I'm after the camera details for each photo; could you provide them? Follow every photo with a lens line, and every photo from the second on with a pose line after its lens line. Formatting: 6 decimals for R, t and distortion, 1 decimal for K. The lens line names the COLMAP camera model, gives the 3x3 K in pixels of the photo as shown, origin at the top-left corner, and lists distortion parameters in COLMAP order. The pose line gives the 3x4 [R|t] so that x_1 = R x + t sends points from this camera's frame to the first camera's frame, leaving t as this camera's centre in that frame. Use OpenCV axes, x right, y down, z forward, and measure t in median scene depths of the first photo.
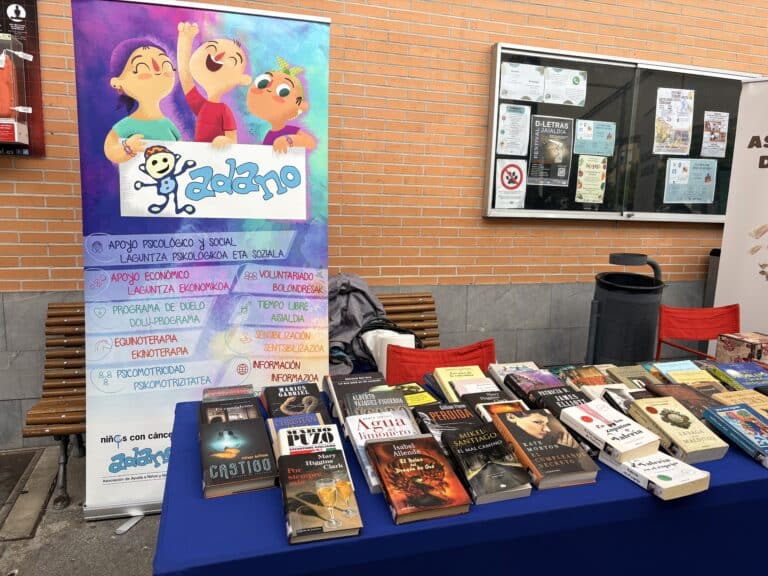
lens RADIAL K [[582.2, 0, 380.7], [0, 582.2, 287.9], [0, 0, 1]] dist [0.014601, 0.000466]
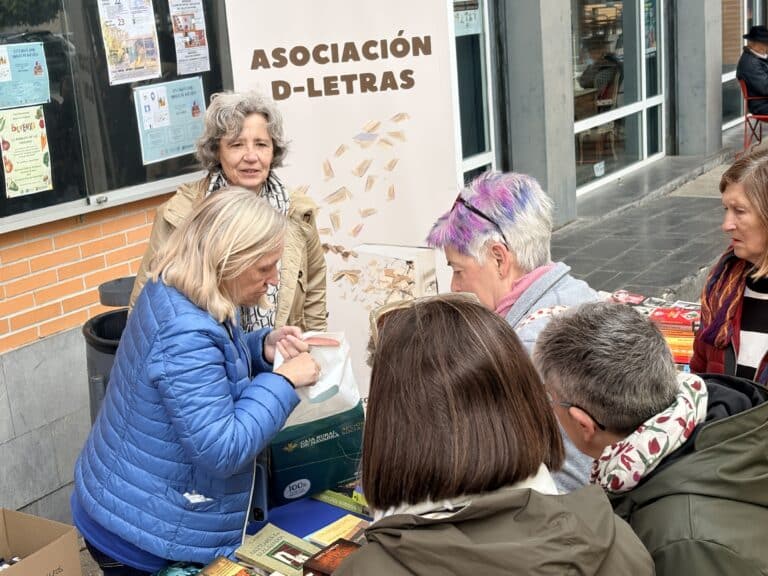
lens RADIAL K [[1224.4, 0, 384.0], [0, 1224.4, 285.7], [0, 0, 1]] dist [0.031500, 0.000000]
pose [[0.732701, -0.234217, 0.638977, -0.150409], [0.192653, 0.971889, 0.135335, -0.156198], [-0.652713, 0.023941, 0.757227, -0.070828]]
